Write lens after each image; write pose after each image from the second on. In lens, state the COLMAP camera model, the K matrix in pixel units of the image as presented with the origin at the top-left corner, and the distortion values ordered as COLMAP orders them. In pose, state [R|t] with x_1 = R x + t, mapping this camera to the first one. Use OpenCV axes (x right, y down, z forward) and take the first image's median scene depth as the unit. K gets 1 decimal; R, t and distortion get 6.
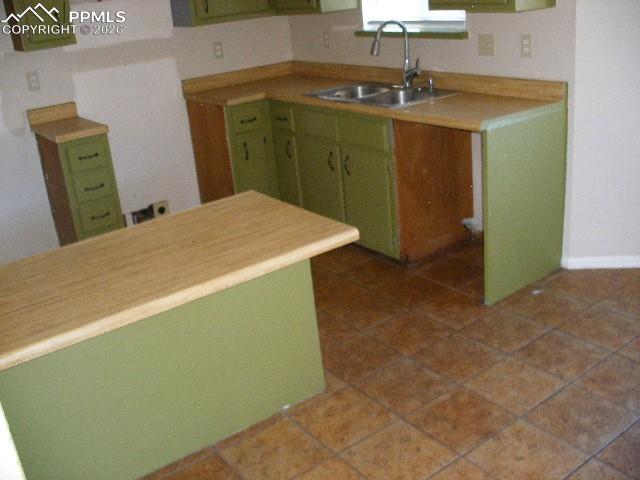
lens RADIAL K [[673.1, 0, 322.0], [0, 673.1, 228.4], [0, 0, 1]] dist [-0.212902, 0.199473]
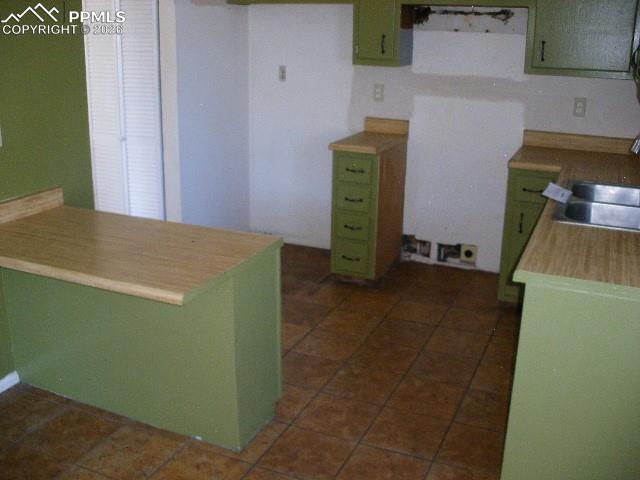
lens RADIAL K [[673.1, 0, 322.0], [0, 673.1, 228.4], [0, 0, 1]] dist [-0.212902, 0.199473]
pose [[0.500161, 0.339379, -0.796656, 0.482478], [-0.357052, 0.918976, 0.167321, -0.174168], [0.788893, 0.200760, 0.580812, 0.321679]]
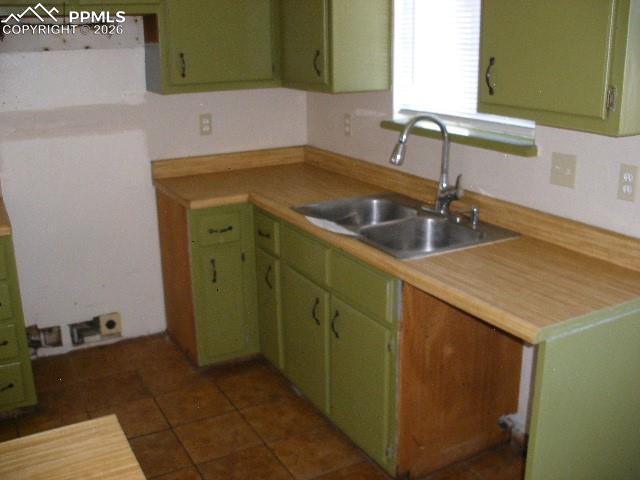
lens RADIAL K [[673.1, 0, 322.0], [0, 673.1, 228.4], [0, 0, 1]] dist [-0.212902, 0.199473]
pose [[0.989475, 0.107467, -0.096903, 0.074999], [-0.114414, 0.991019, -0.069215, -0.134777], [0.088594, 0.079574, 0.992884, 0.306202]]
